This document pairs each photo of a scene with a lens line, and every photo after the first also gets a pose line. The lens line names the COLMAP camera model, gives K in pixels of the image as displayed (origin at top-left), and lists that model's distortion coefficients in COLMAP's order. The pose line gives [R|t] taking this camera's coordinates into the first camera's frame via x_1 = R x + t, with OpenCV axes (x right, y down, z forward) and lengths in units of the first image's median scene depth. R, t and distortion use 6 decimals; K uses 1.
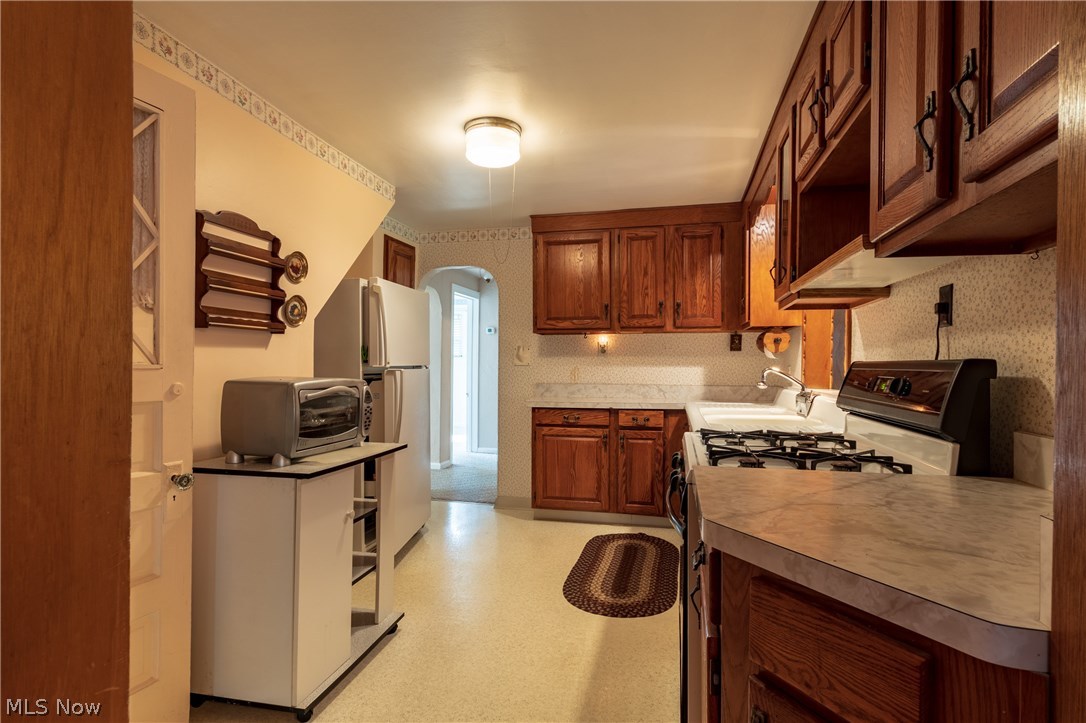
lens RADIAL K [[552.7, 0, 561.8], [0, 552.7, 367.4], [0, 0, 1]] dist [-0.009557, -0.000591]
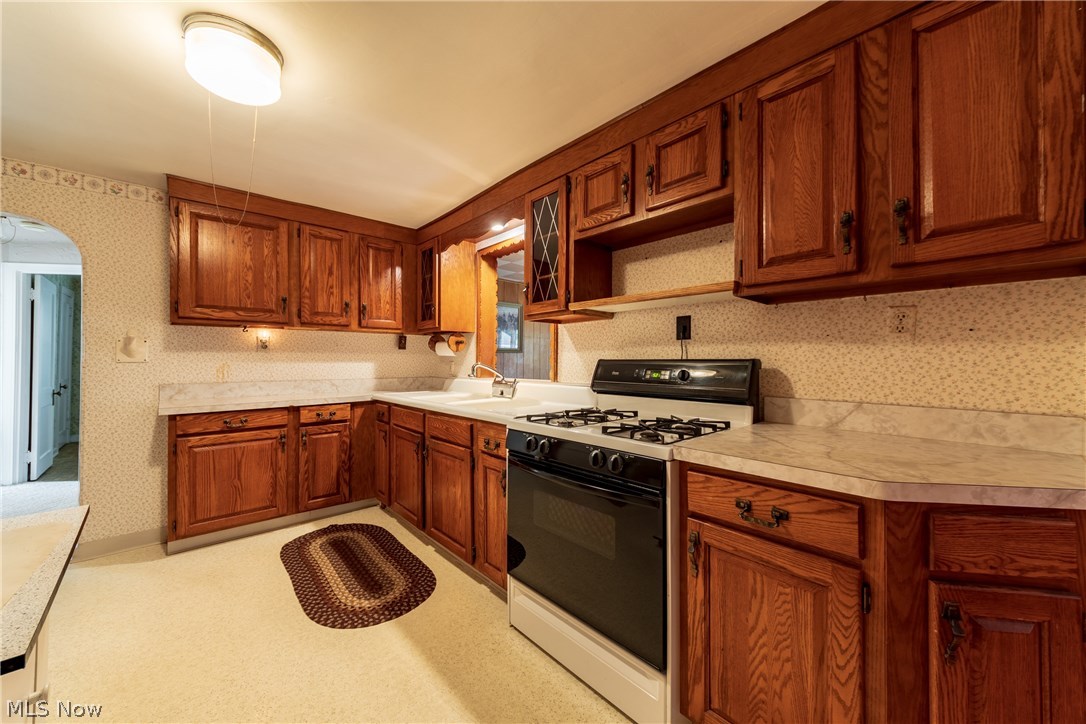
lens RADIAL K [[390.3, 0, 550.1], [0, 390.3, 357.9], [0, 0, 1]] dist [0.000783, 0.000438]
pose [[0.576619, 0.001192, 0.817012, -0.208716], [0.005181, 0.999973, -0.005116, -0.004638], [-0.816997, 0.007183, 0.576598, 0.239599]]
